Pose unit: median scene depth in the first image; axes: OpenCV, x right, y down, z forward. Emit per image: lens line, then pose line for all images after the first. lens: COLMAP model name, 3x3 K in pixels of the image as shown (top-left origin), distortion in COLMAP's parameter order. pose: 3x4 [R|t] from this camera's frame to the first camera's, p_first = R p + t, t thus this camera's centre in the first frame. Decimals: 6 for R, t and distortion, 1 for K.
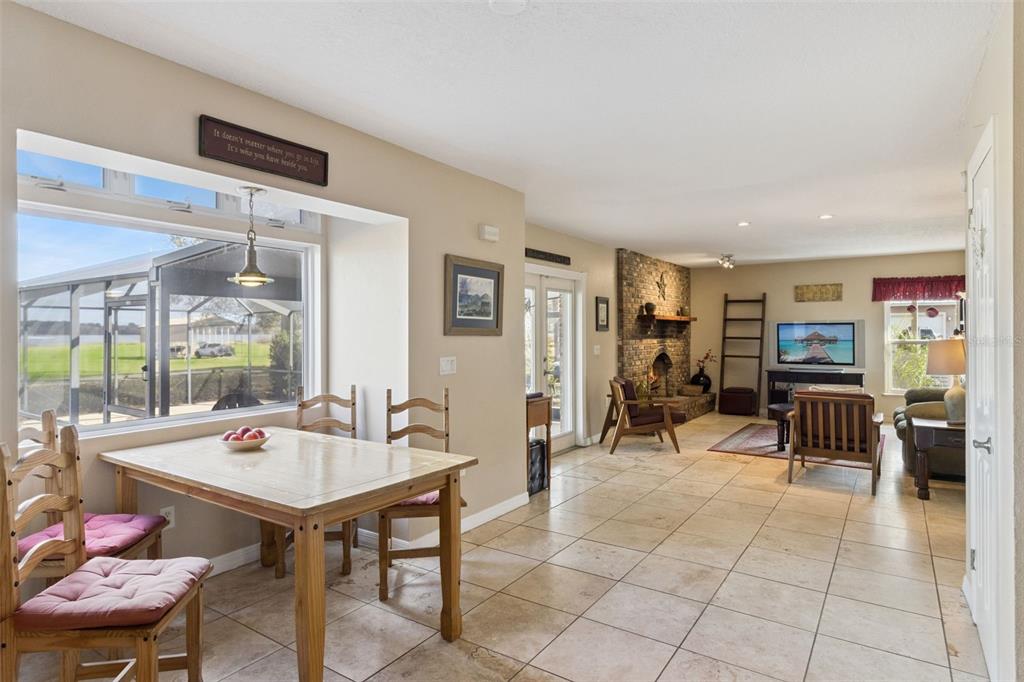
lens RADIAL K [[557.3, 0, 512.0], [0, 557.3, 341.0], [0, 0, 1]] dist [0.004292, 0.000606]
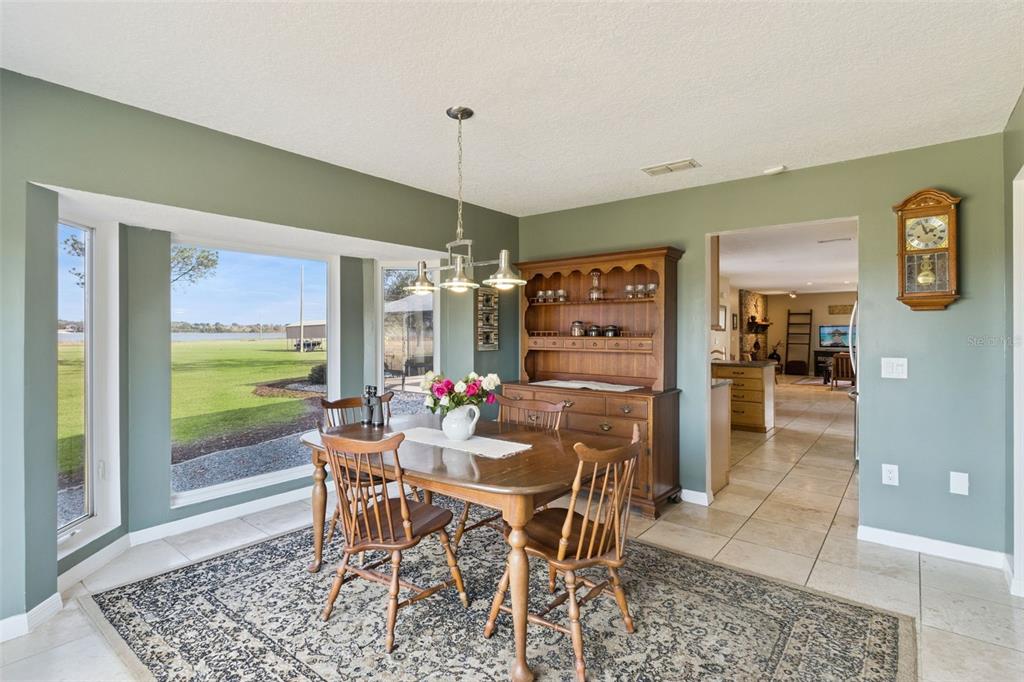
lens RADIAL K [[492.8, 0, 512.0], [0, 492.8, 341.0], [0, 0, 1]] dist [0.000913, 0.000074]
pose [[0.996841, 0.002555, -0.079385, -0.439500], [-0.002205, 0.999987, 0.004502, 0.014563], [0.079396, -0.004313, 0.996834, -0.765443]]
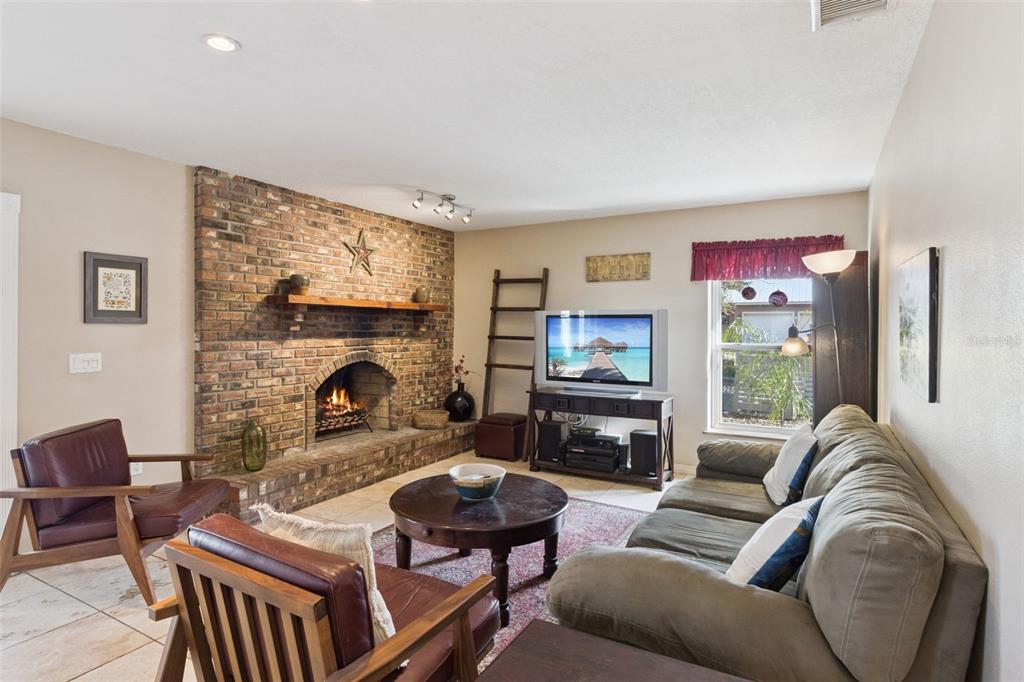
lens RADIAL K [[530.3, 0, 512.0], [0, 530.3, 341.0], [0, 0, 1]] dist [0.004258, 0.000619]
pose [[0.997145, 0.007654, 0.075116, 0.395808], [-0.008589, 0.999889, 0.012143, -0.009670], [-0.075014, -0.012753, 0.997101, 0.419345]]
